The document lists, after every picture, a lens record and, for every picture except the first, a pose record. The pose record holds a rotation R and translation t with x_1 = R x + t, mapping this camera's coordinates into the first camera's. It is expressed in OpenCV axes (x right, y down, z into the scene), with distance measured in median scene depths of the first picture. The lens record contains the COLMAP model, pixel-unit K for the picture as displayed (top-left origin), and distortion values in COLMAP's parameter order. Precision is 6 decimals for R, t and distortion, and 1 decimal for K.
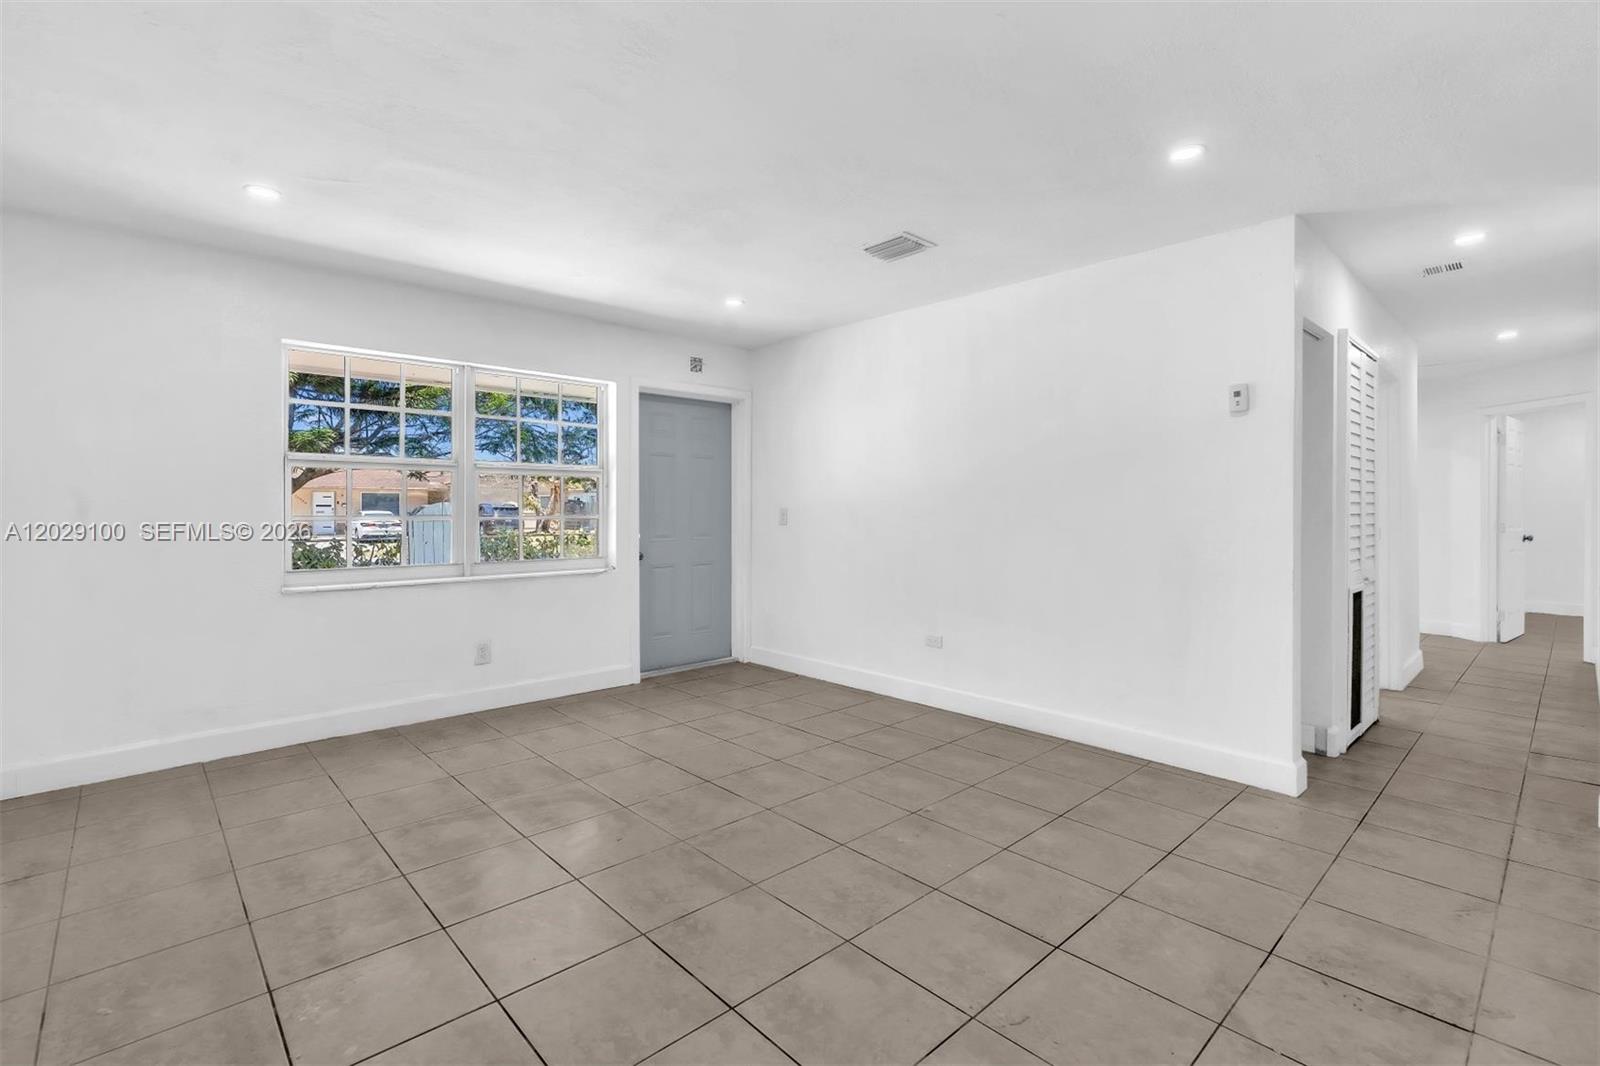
lens RADIAL K [[727.3, 0, 792.3], [0, 727.3, 518.8], [0, 0, 1]] dist [-0.010377, 0.005421]
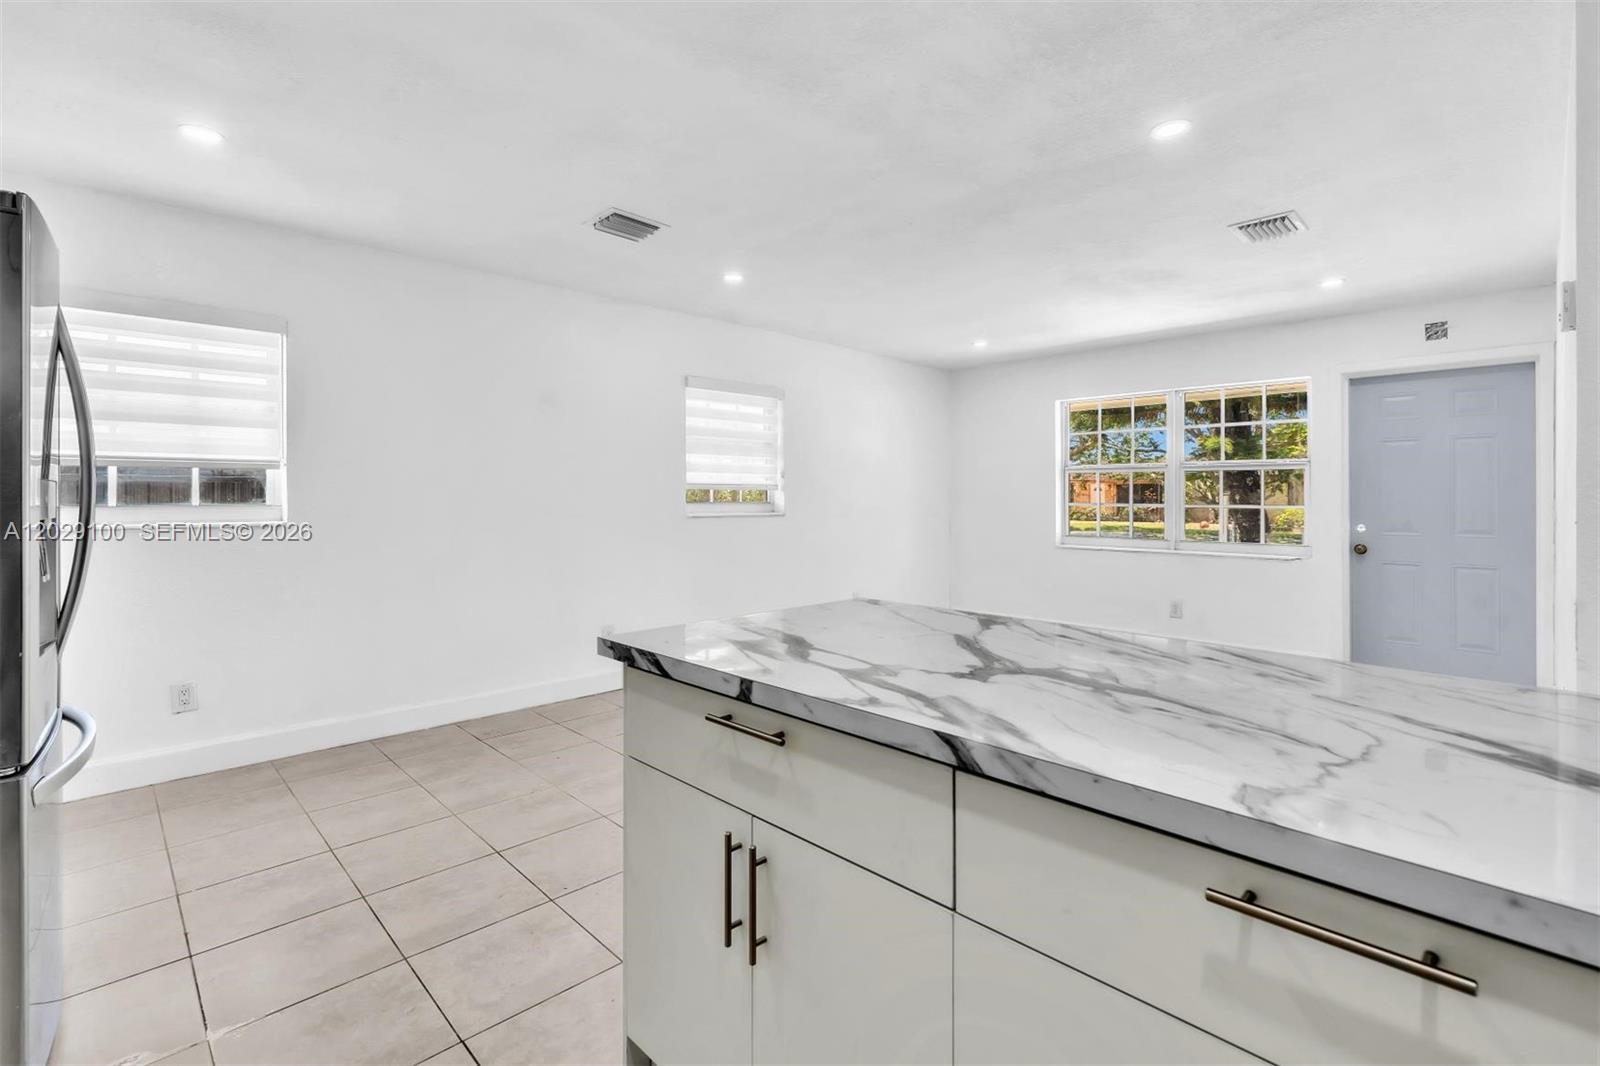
lens RADIAL K [[727.3, 0, 791.3], [0, 727.3, 495.0], [0, 0, 1]] dist [-0.010377, 0.005421]
pose [[0.024393, -0.004326, -0.999693, 1.052606], [-0.016263, 0.999857, -0.004724, -0.003557], [0.999570, 0.016373, 0.024320, 0.338339]]
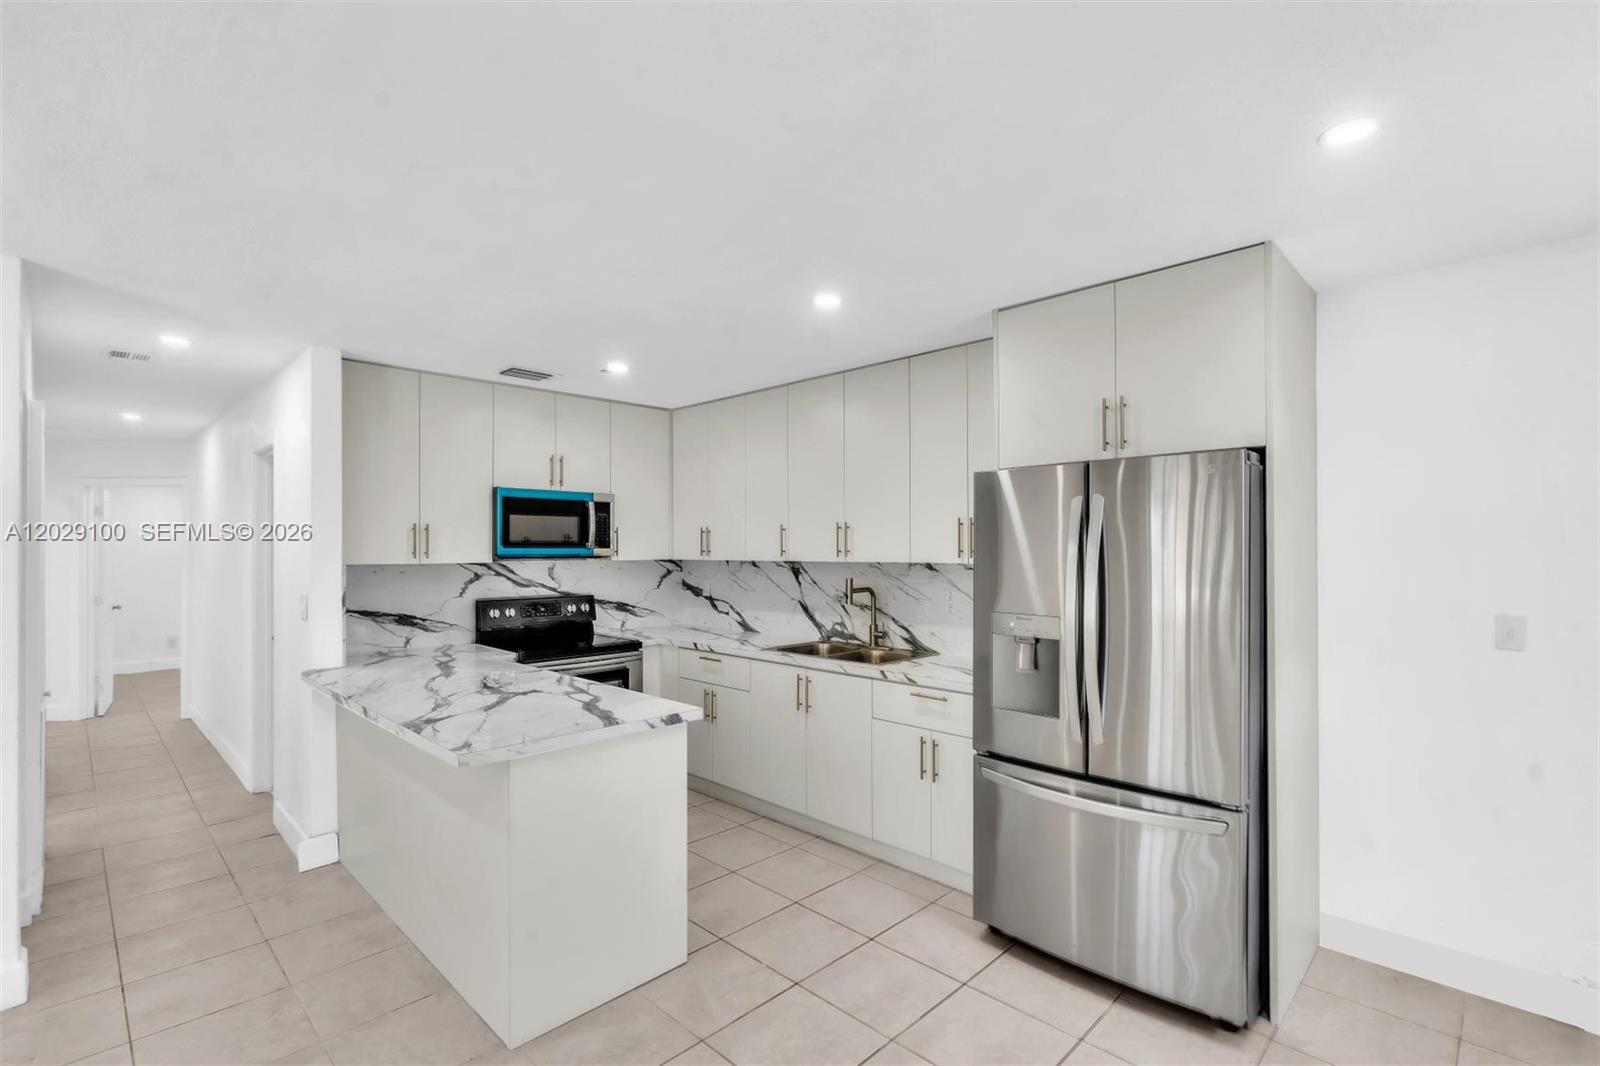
lens RADIAL K [[727.3, 0, 800.4], [0, 727.3, 552.5], [0, 0, 1]] dist [-0.010377, 0.005421]
pose [[-0.048058, -0.006625, 0.998823, -0.101909], [0.018495, 0.999801, 0.007521, -0.079404], [-0.998673, 0.018835, -0.047926, 0.167914]]
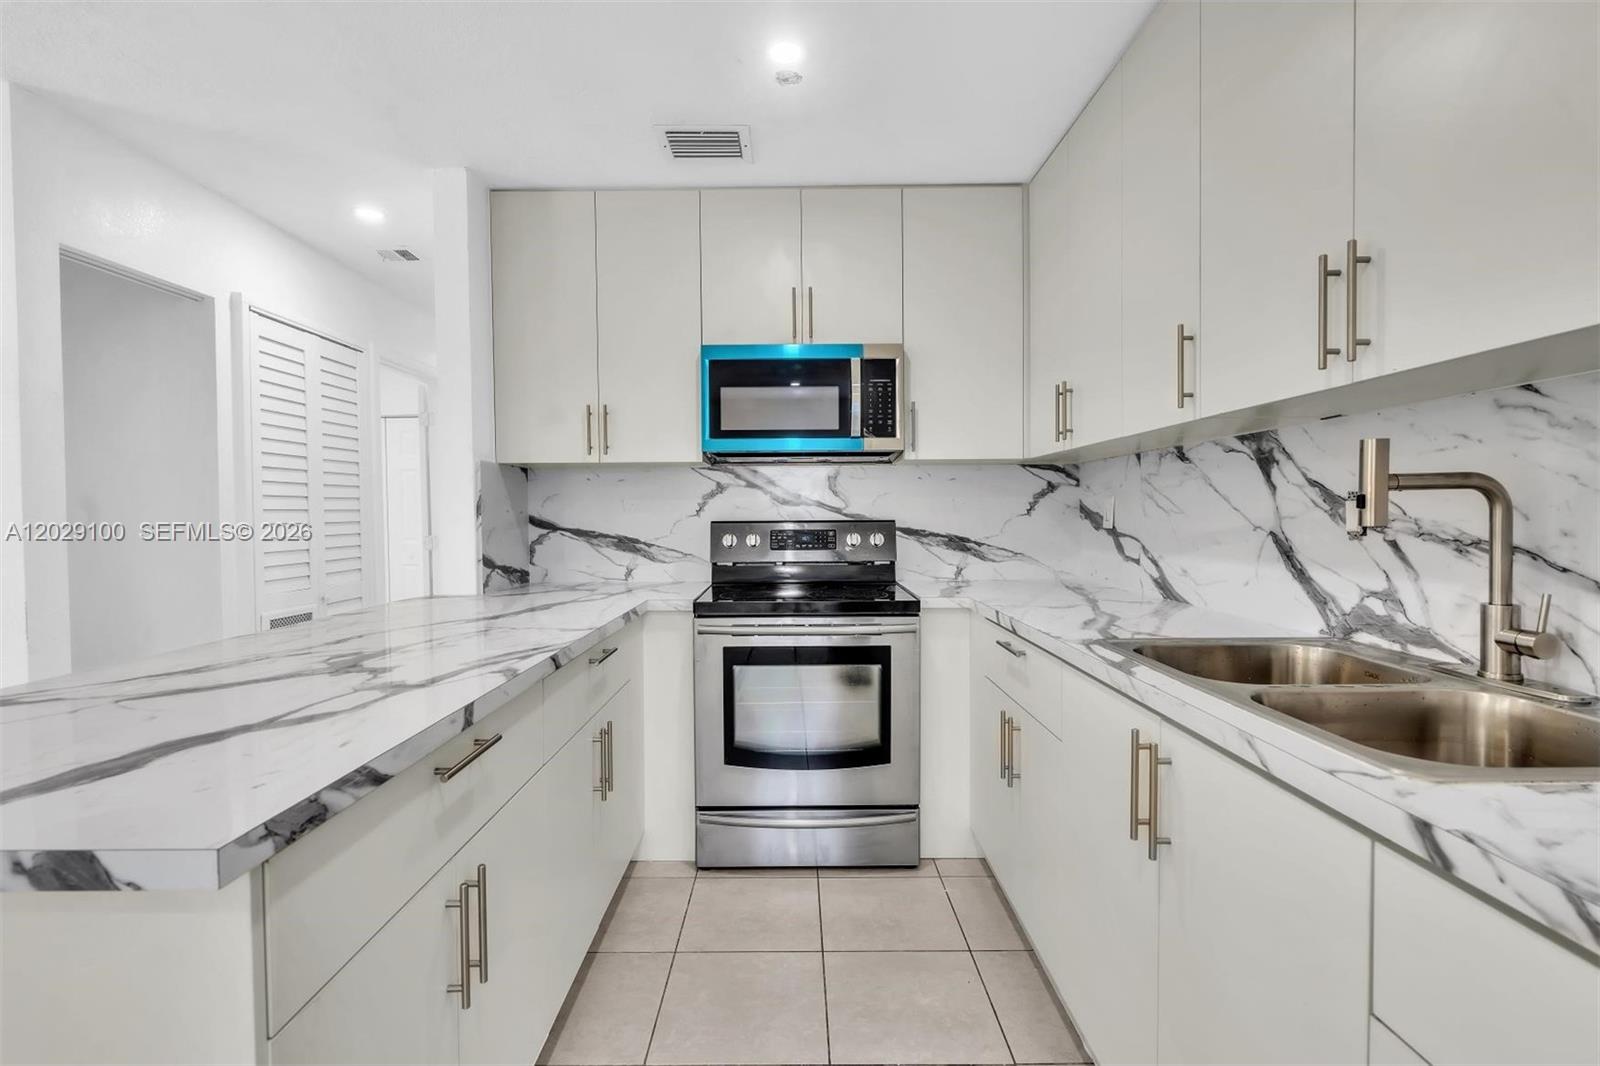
lens RADIAL K [[727.3, 0, 787.3], [0, 727.3, 532.2], [0, 0, 1]] dist [-0.010377, 0.005421]
pose [[0.682860, -0.026856, 0.730055, 0.585515], [0.021170, 0.999632, 0.016971, 0.001018], [-0.730242, 0.003867, 0.683178, 0.009524]]
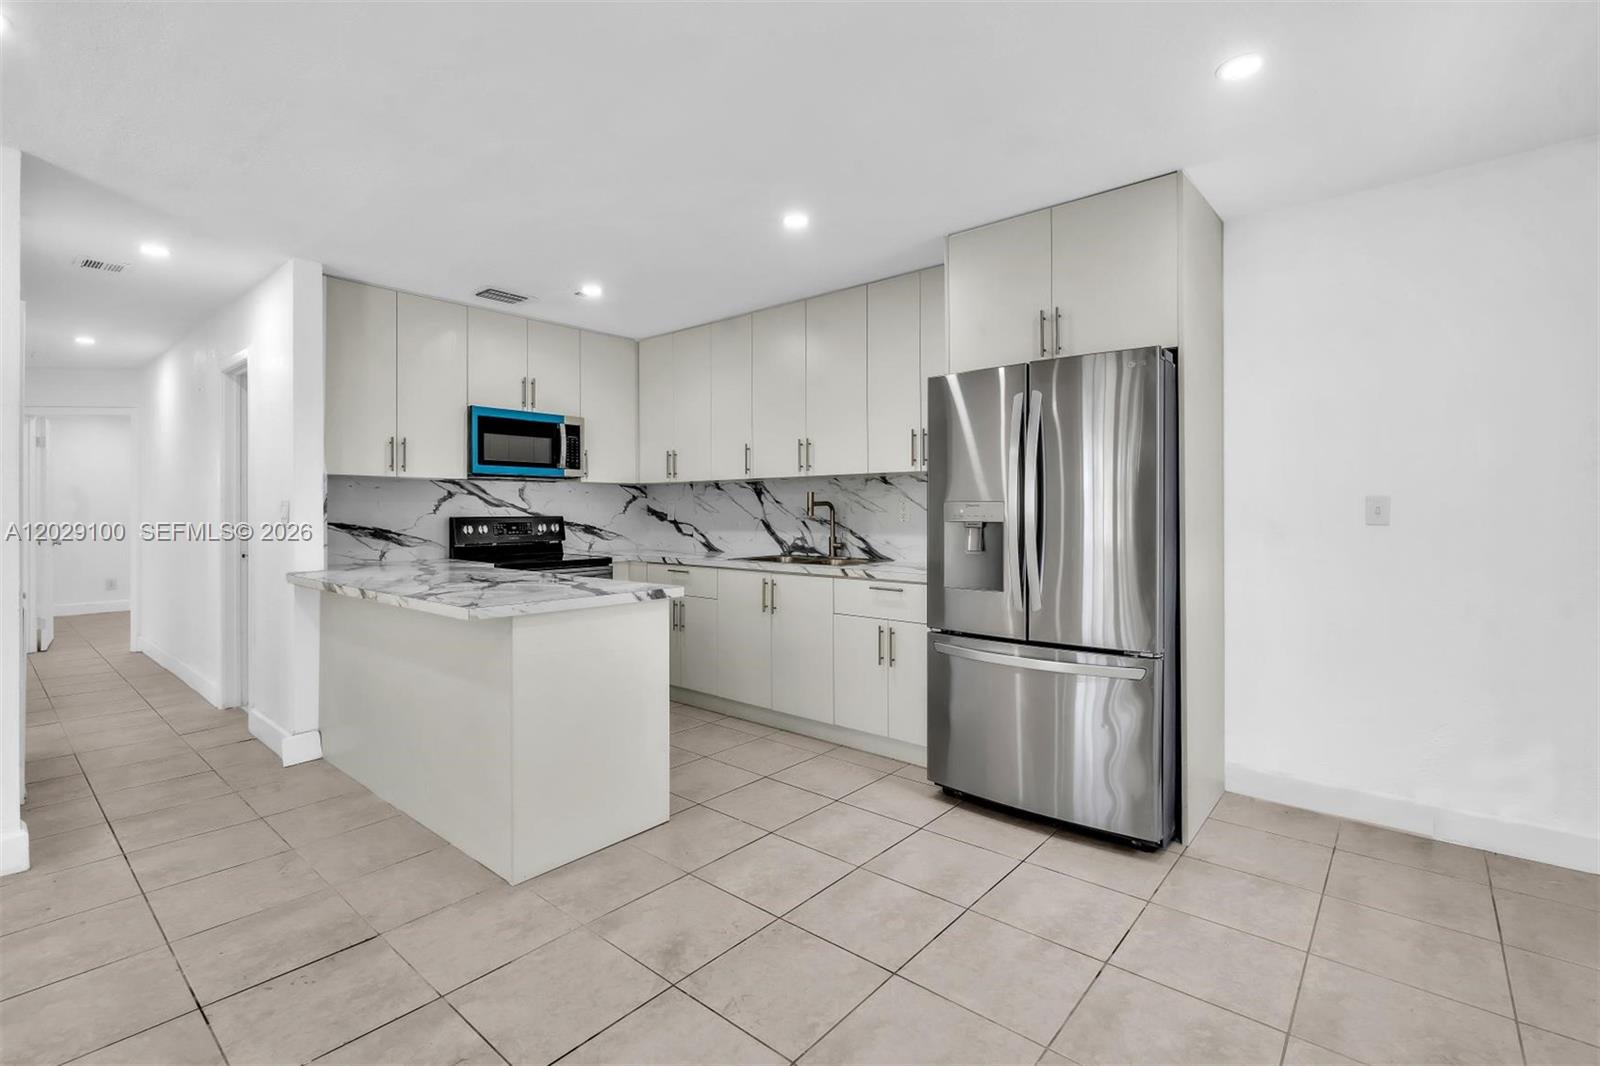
lens RADIAL K [[727.3, 0, 795.5], [0, 727.3, 514.2], [0, 0, 1]] dist [-0.010377, 0.005421]
pose [[-0.112025, -0.006495, 0.993684, -0.176499], [0.019026, 0.999781, 0.008680, -0.003905], [-0.993523, 0.019878, -0.111877, 0.199810]]
